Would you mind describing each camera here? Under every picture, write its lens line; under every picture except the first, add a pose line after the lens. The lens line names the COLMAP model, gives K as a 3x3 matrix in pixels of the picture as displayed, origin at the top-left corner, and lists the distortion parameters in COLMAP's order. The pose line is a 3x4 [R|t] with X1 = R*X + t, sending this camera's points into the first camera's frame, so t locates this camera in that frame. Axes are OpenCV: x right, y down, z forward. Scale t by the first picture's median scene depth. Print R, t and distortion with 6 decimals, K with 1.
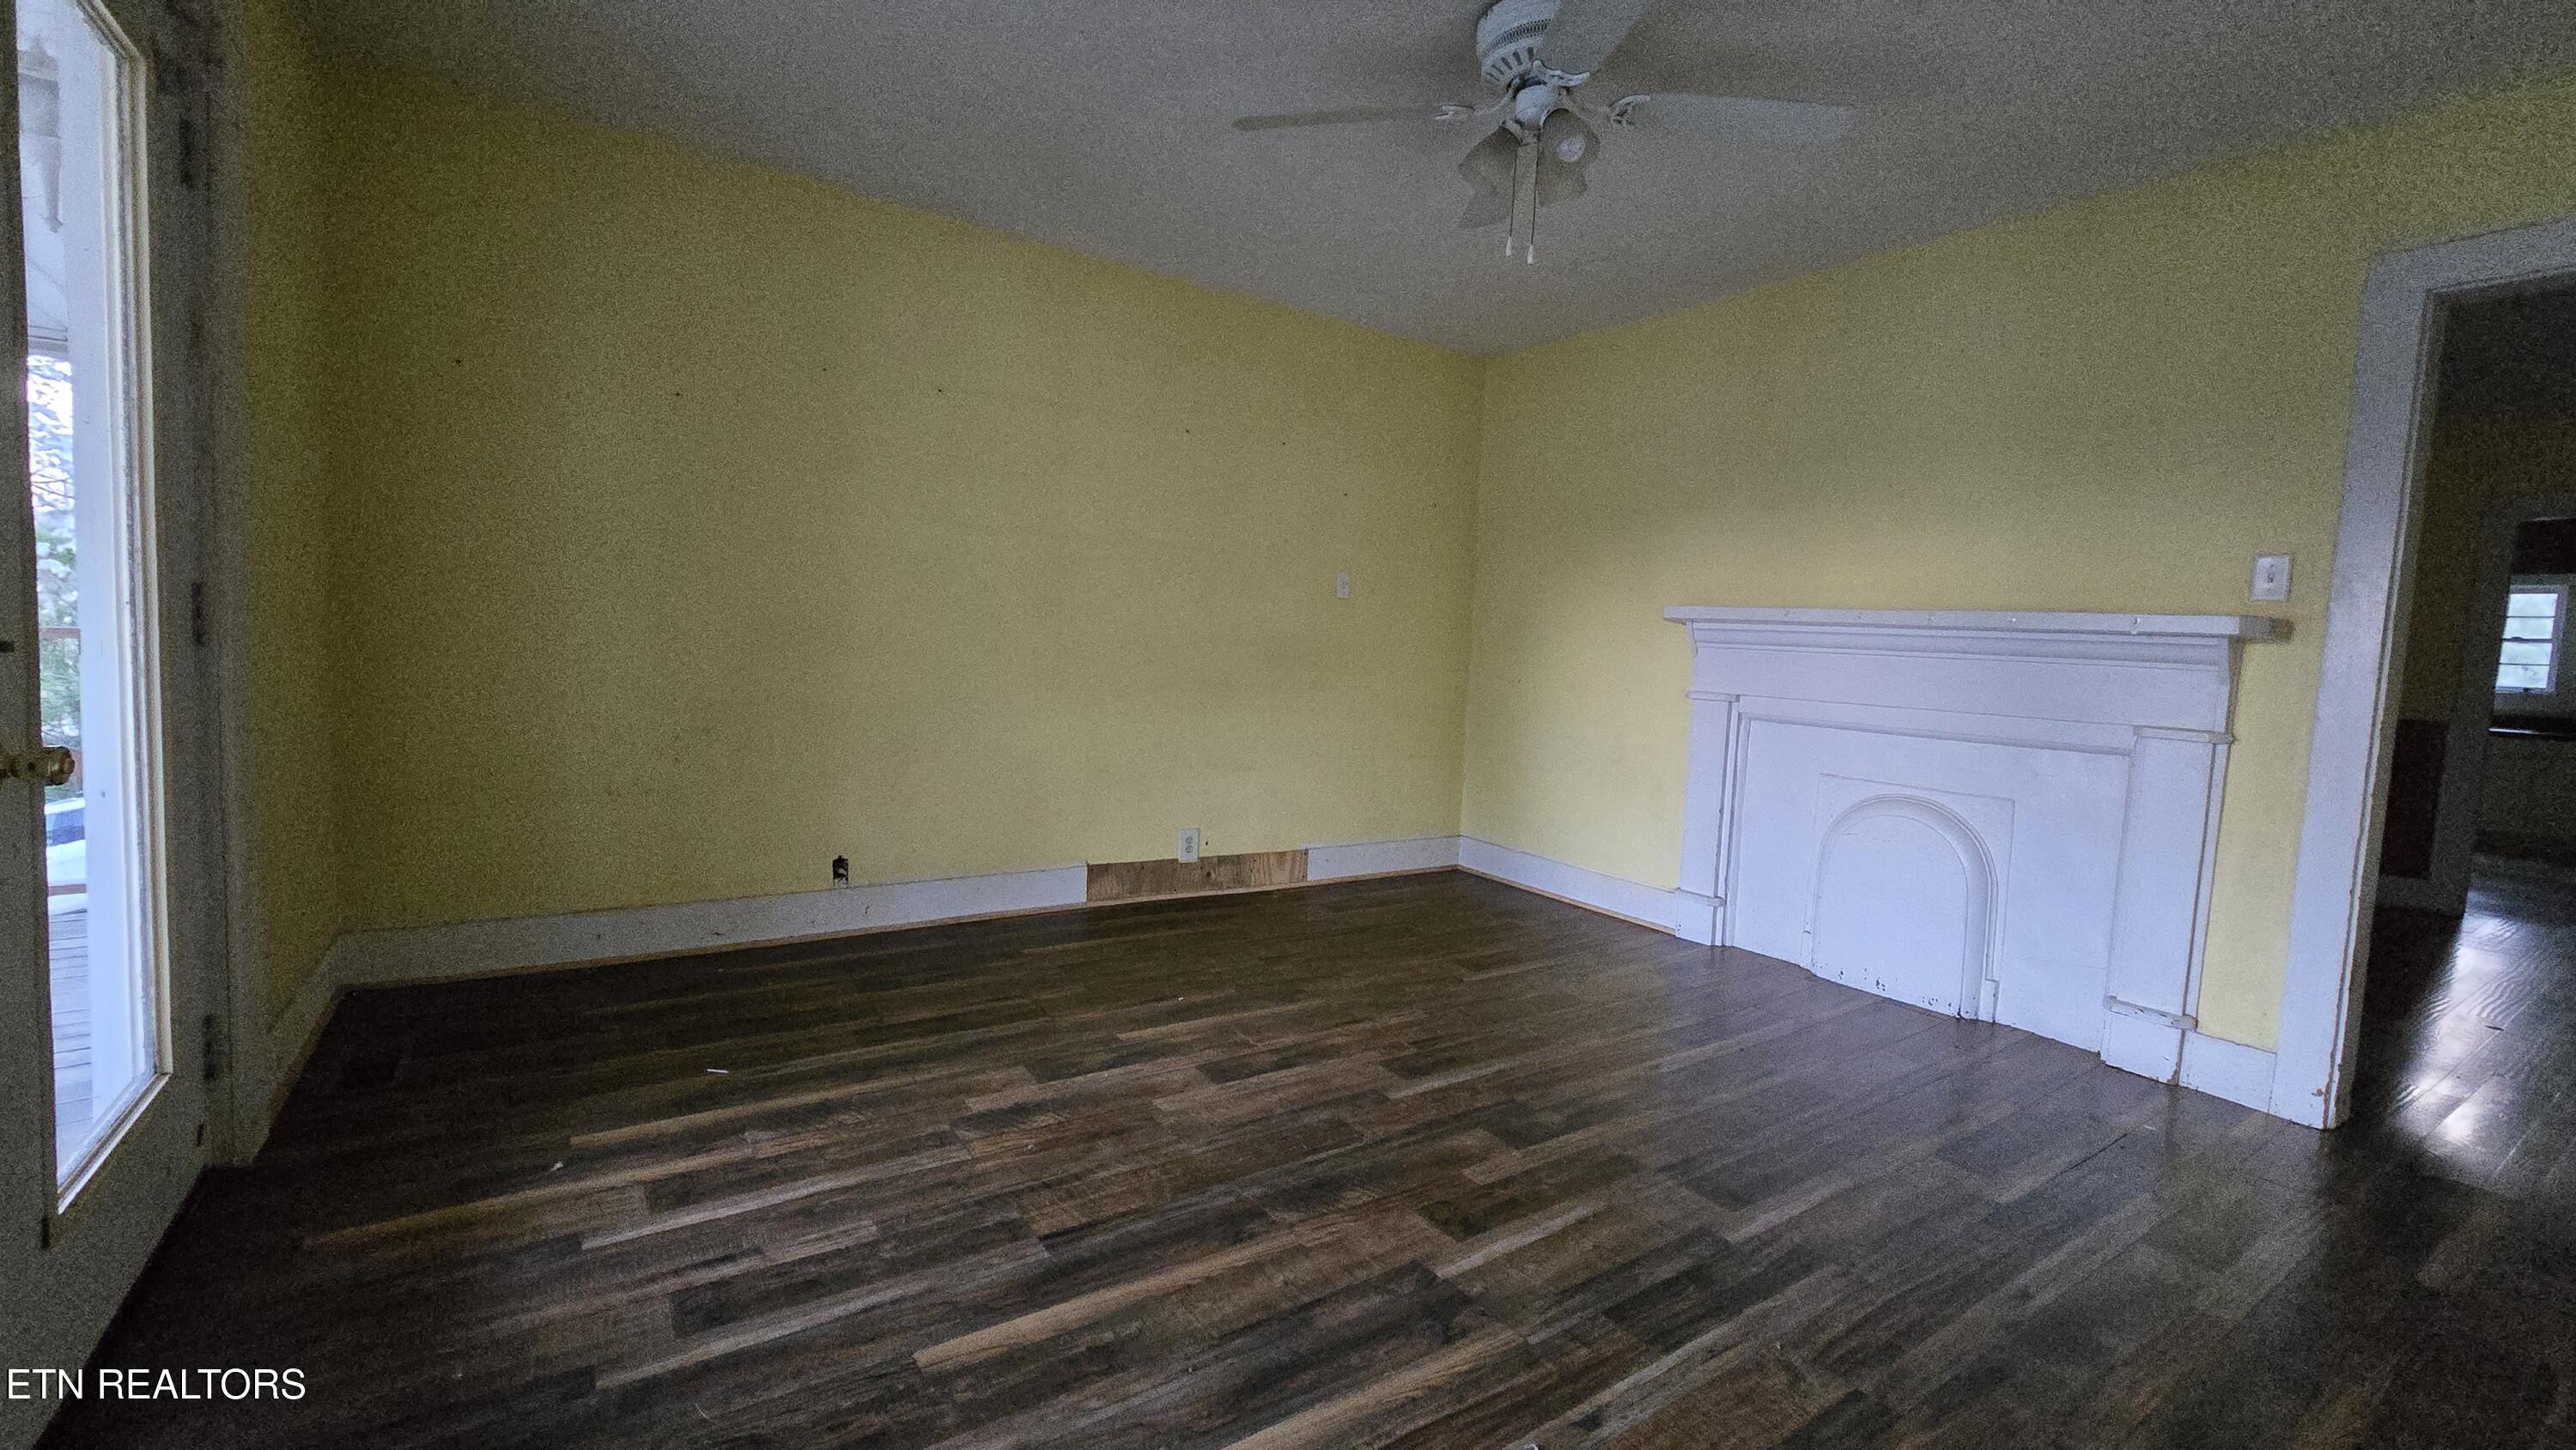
lens RADIAL K [[1052.7, 0, 1274.5], [0, 1052.7, 721.8], [0, 0, 1]] dist [-0.009475, 0.002442]
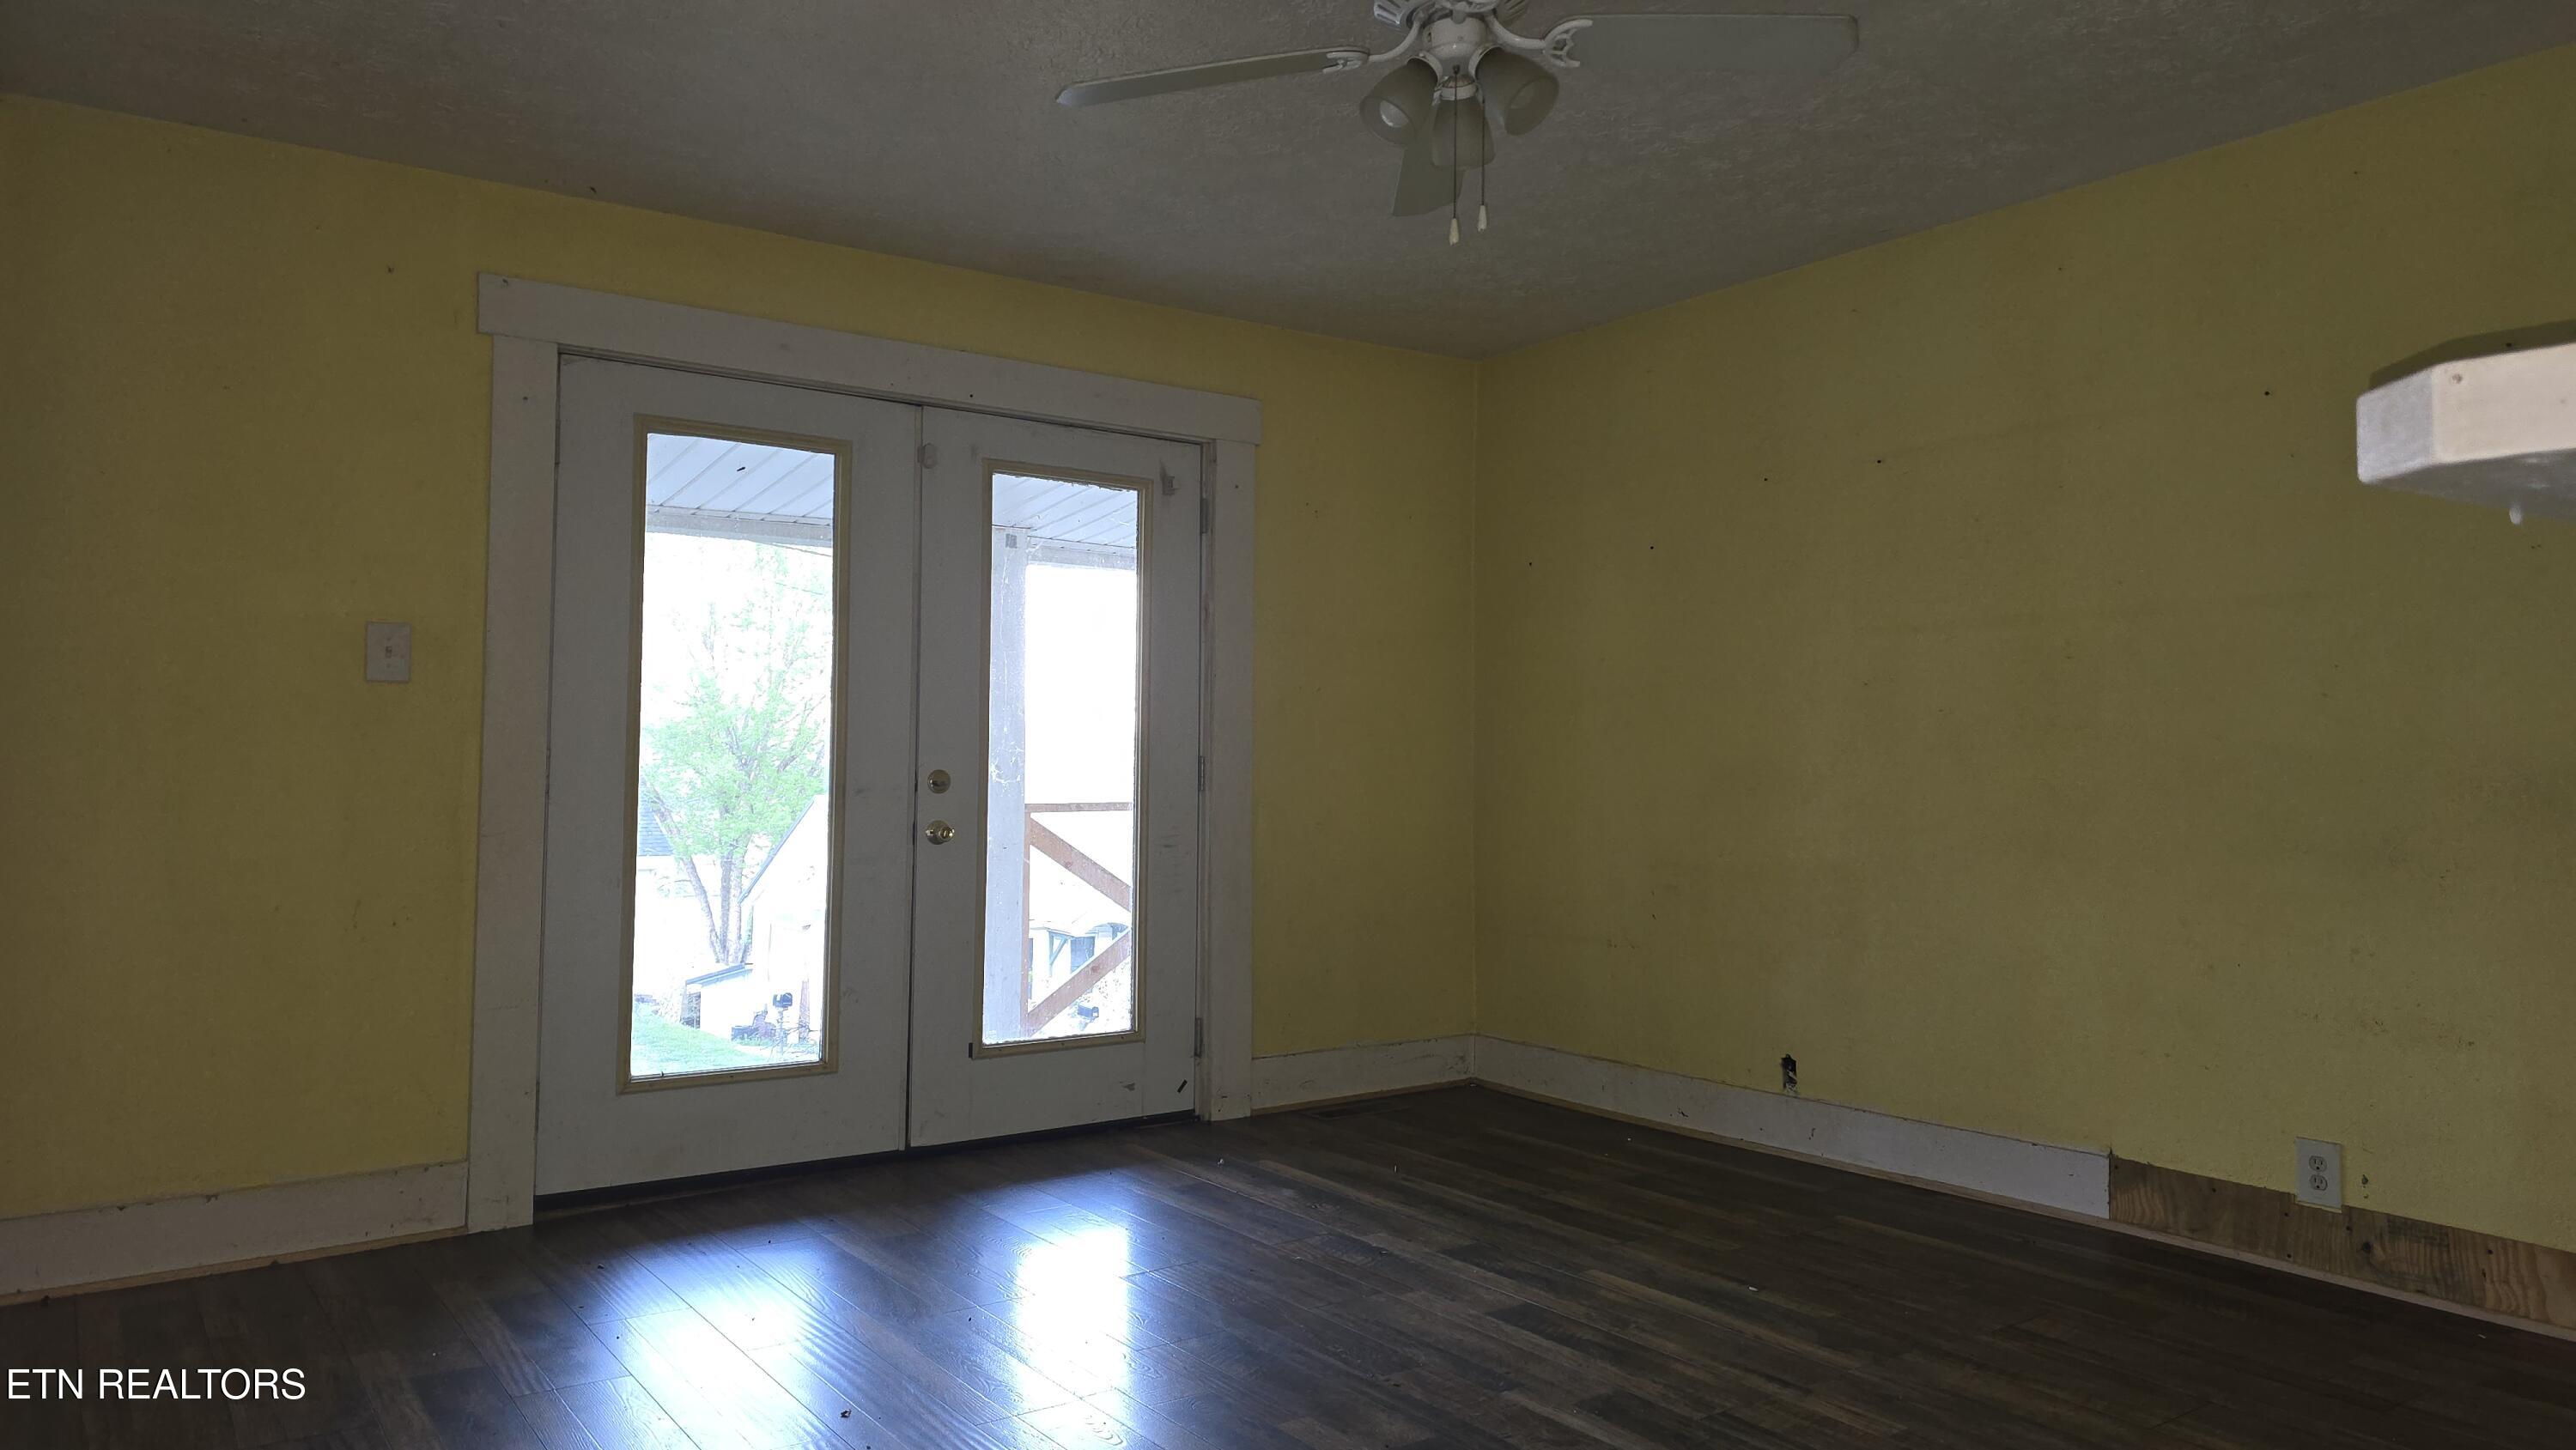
lens RADIAL K [[1730.1, 0, 1279.0], [0, 1730.1, 718.5], [0, 0, 1]] dist [0.029572, -0.005778]
pose [[0.006867, -0.080948, -0.996695, 1.183845], [-0.082481, 0.993276, -0.081239, 0.012847], [0.996569, 0.082767, 0.000144, 0.732127]]
